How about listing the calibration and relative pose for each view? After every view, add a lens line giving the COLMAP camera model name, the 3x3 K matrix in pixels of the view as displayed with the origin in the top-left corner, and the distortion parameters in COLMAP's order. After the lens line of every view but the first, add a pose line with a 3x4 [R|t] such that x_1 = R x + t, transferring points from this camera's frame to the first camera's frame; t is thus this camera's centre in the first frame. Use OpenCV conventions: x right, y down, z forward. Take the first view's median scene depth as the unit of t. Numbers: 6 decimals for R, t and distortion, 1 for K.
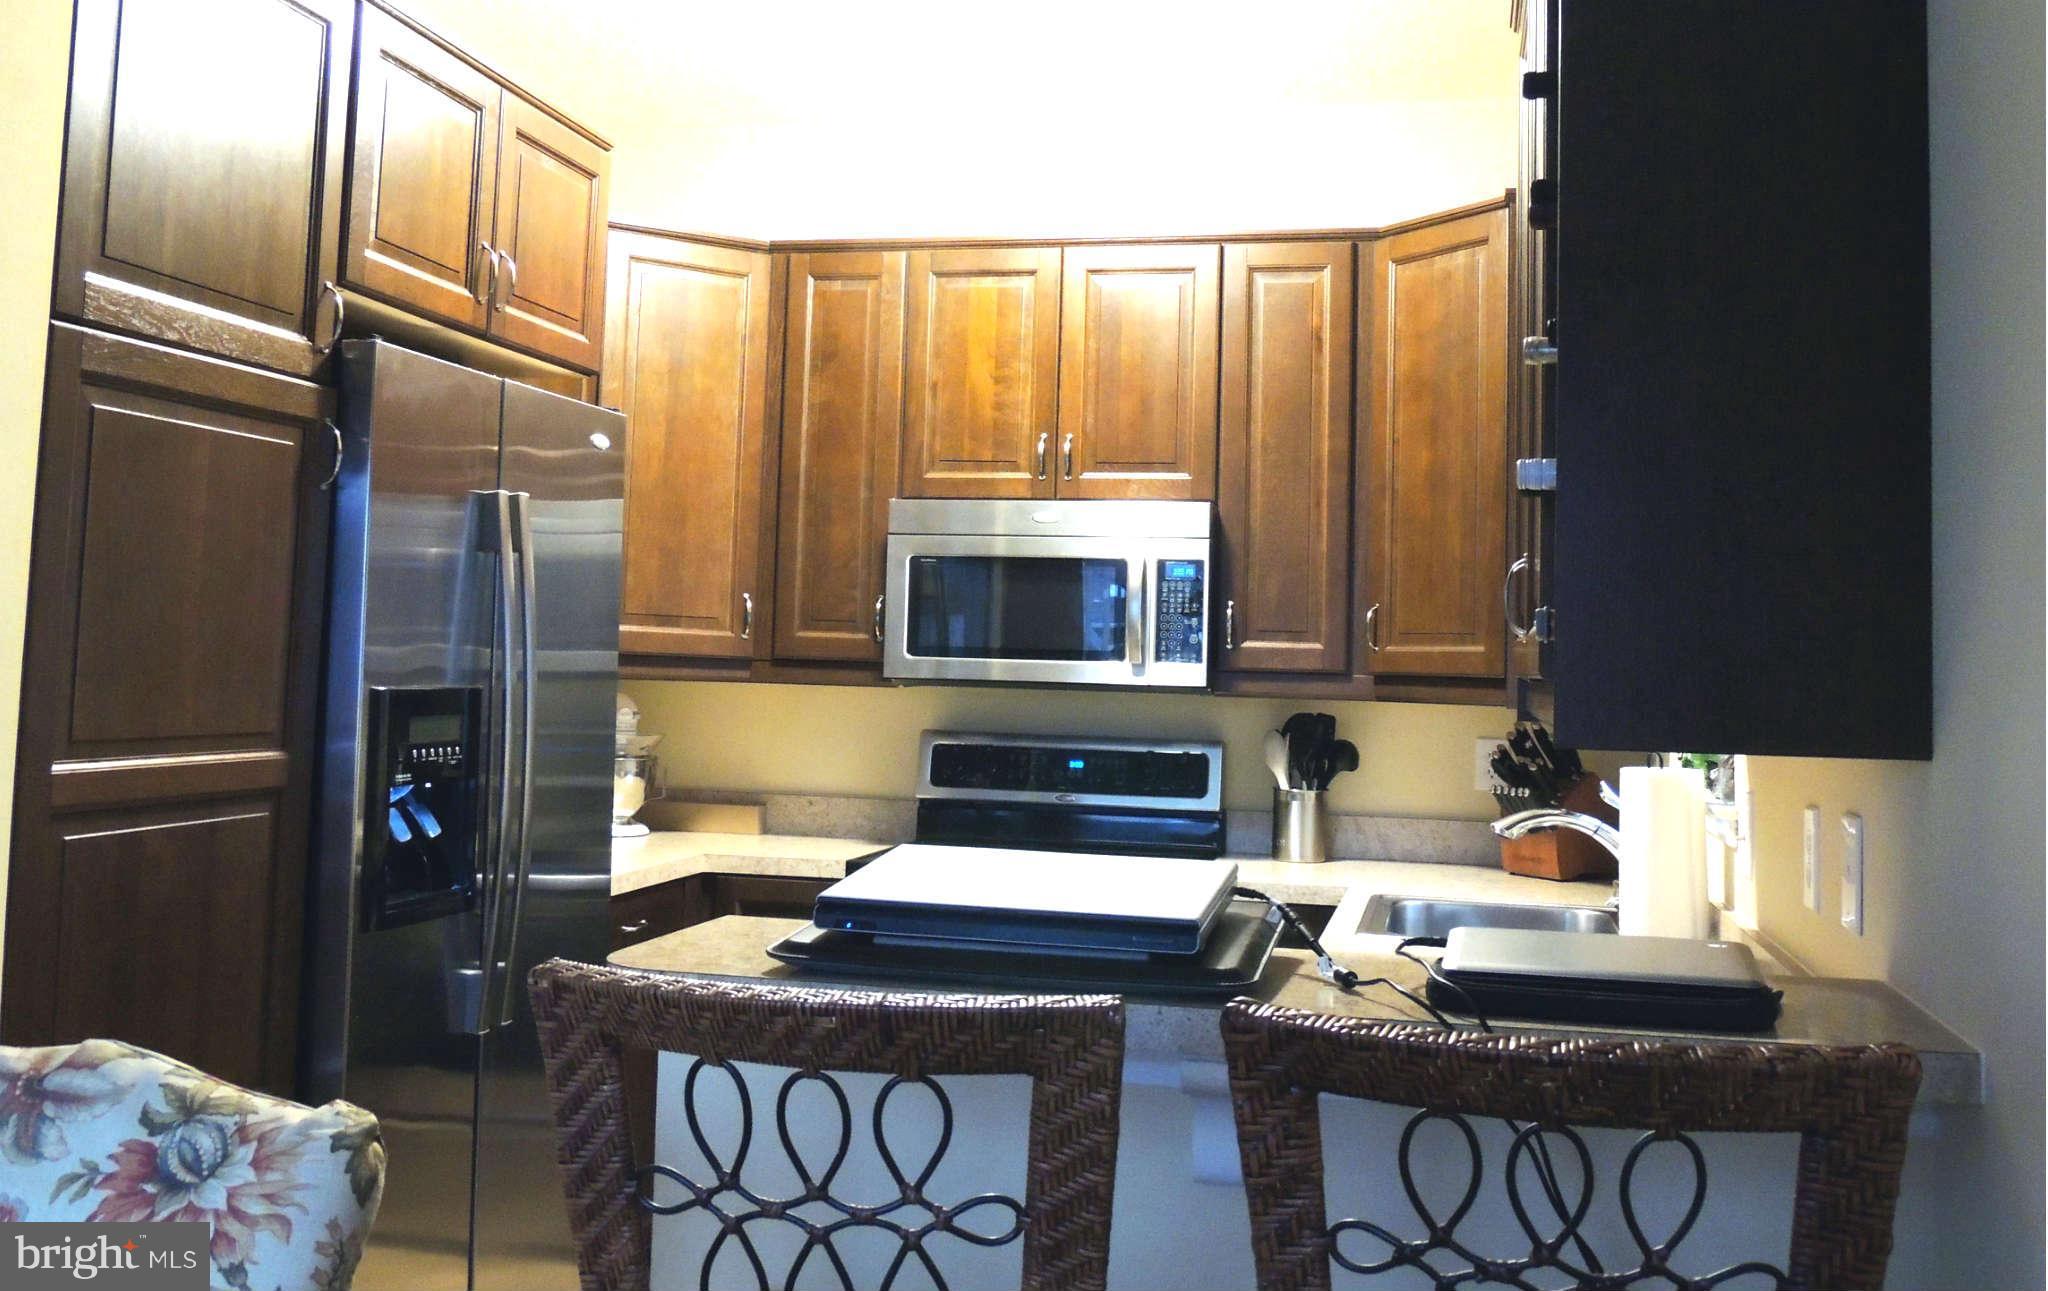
lens RADIAL K [[1971.4, 0, 1024.0], [0, 1971.4, 642.7], [0, 0, 1]] dist [-0.031470, 0.000000]
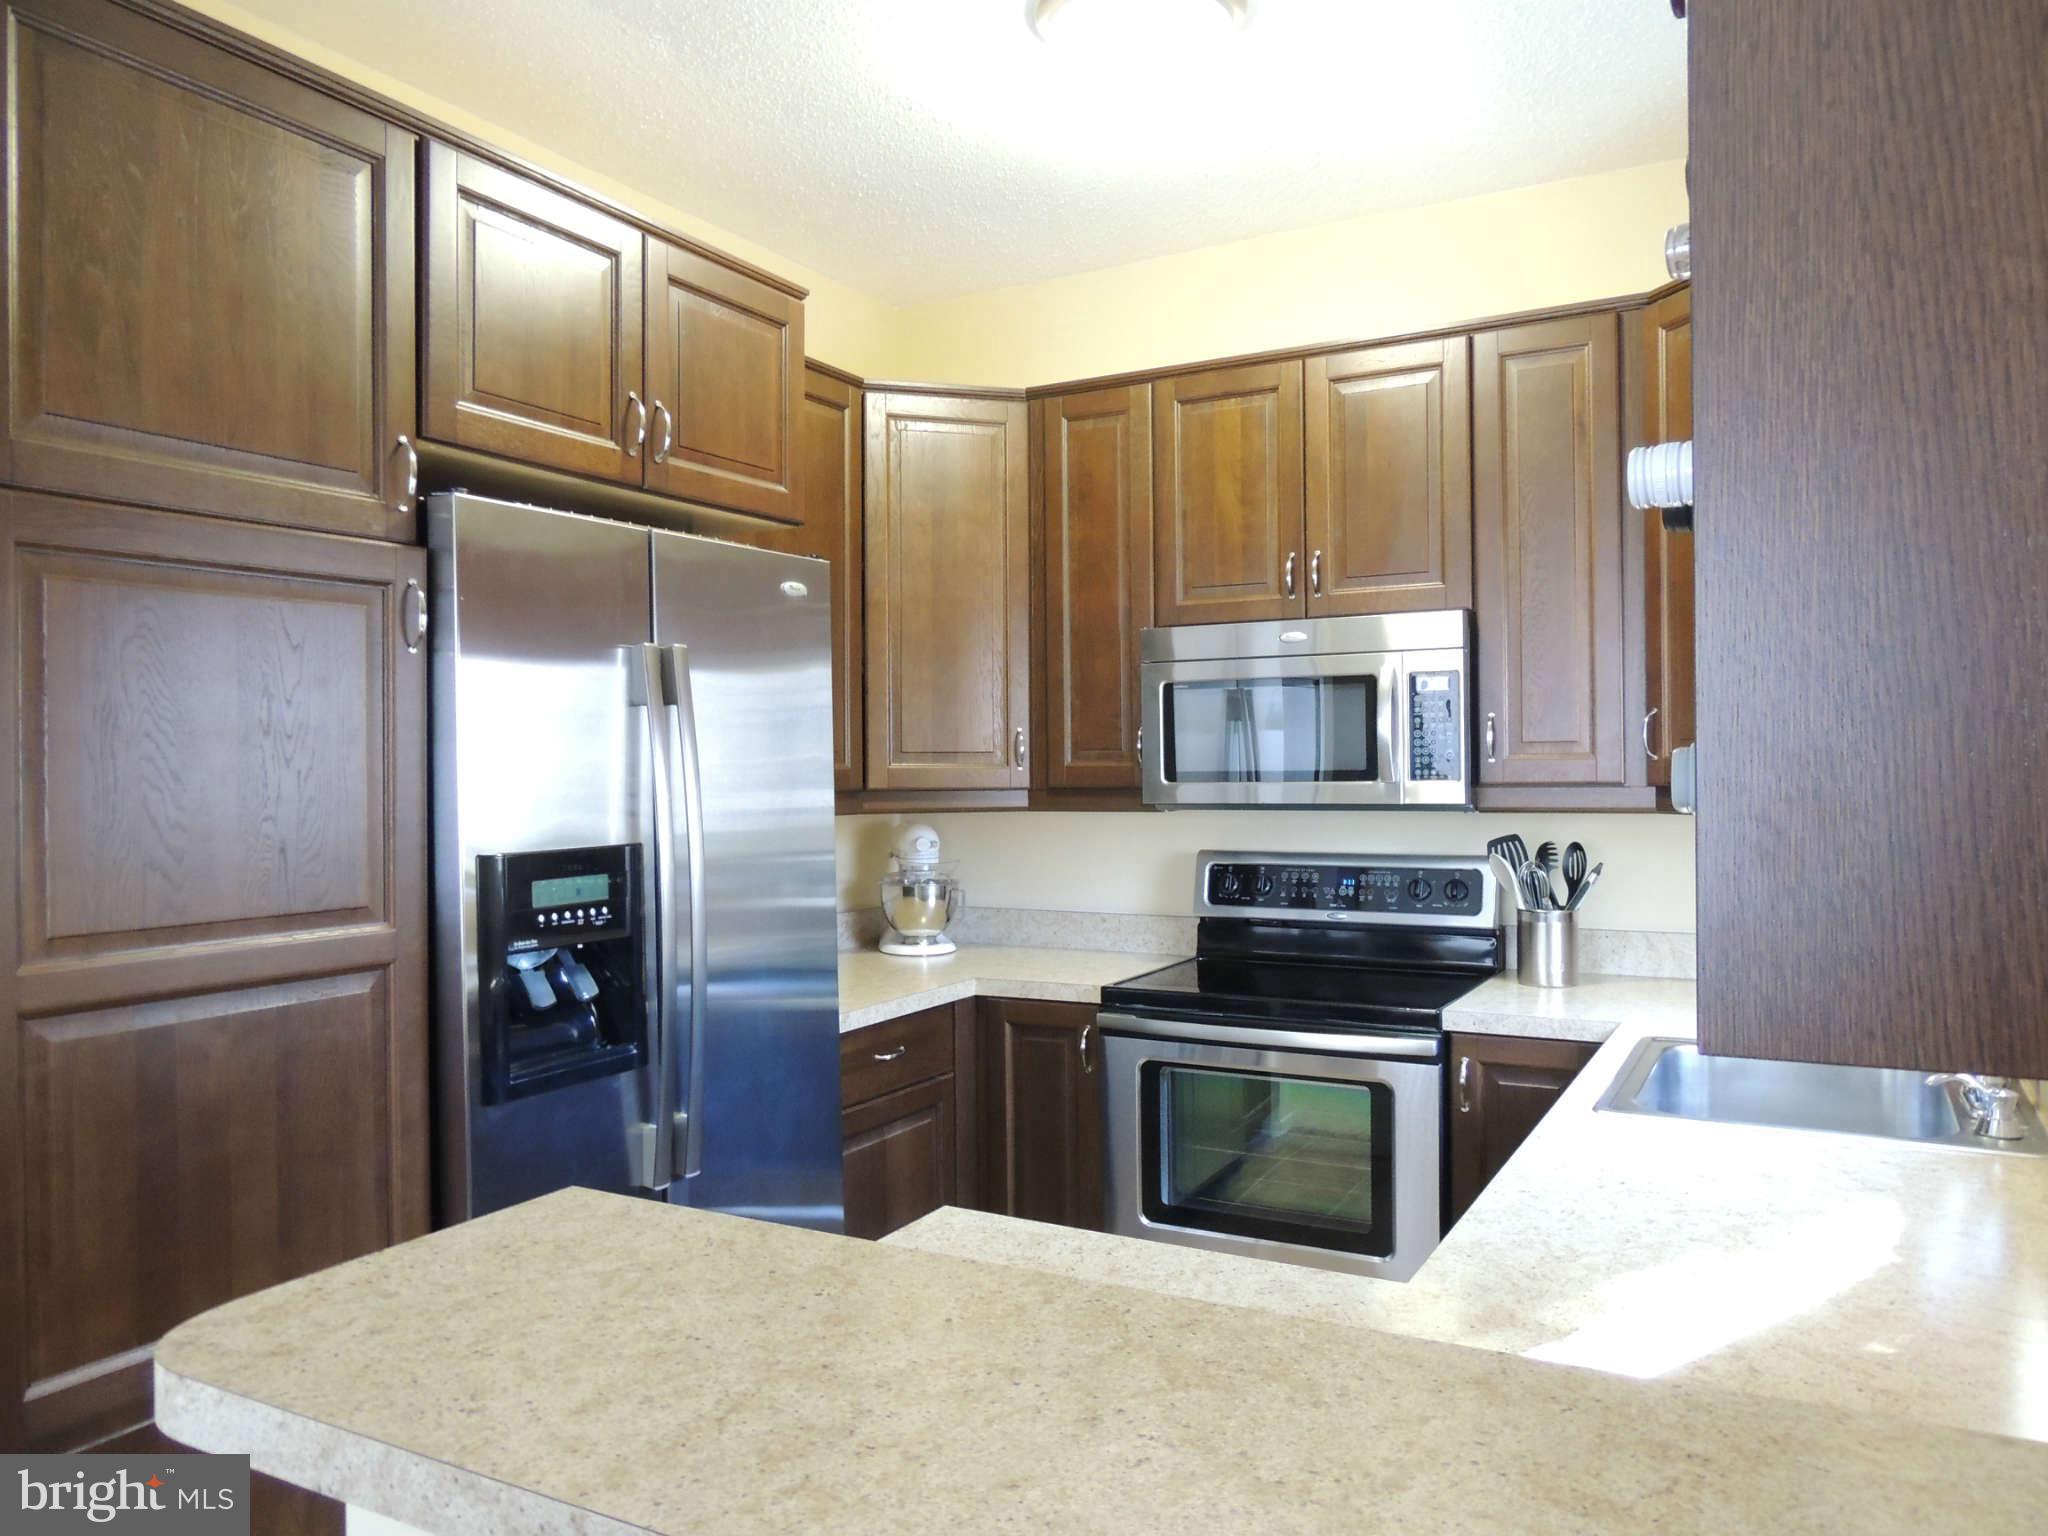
lens RADIAL K [[1451.2, 0, 1018.5], [0, 1451.2, 832.1], [0, 0, 1]] dist [-0.035968, 0.017145]
pose [[0.956735, -0.027349, -0.289674, 0.086676], [0.043560, 0.997816, 0.049661, -0.008267], [0.287683, -0.060130, 0.955836, 0.263510]]
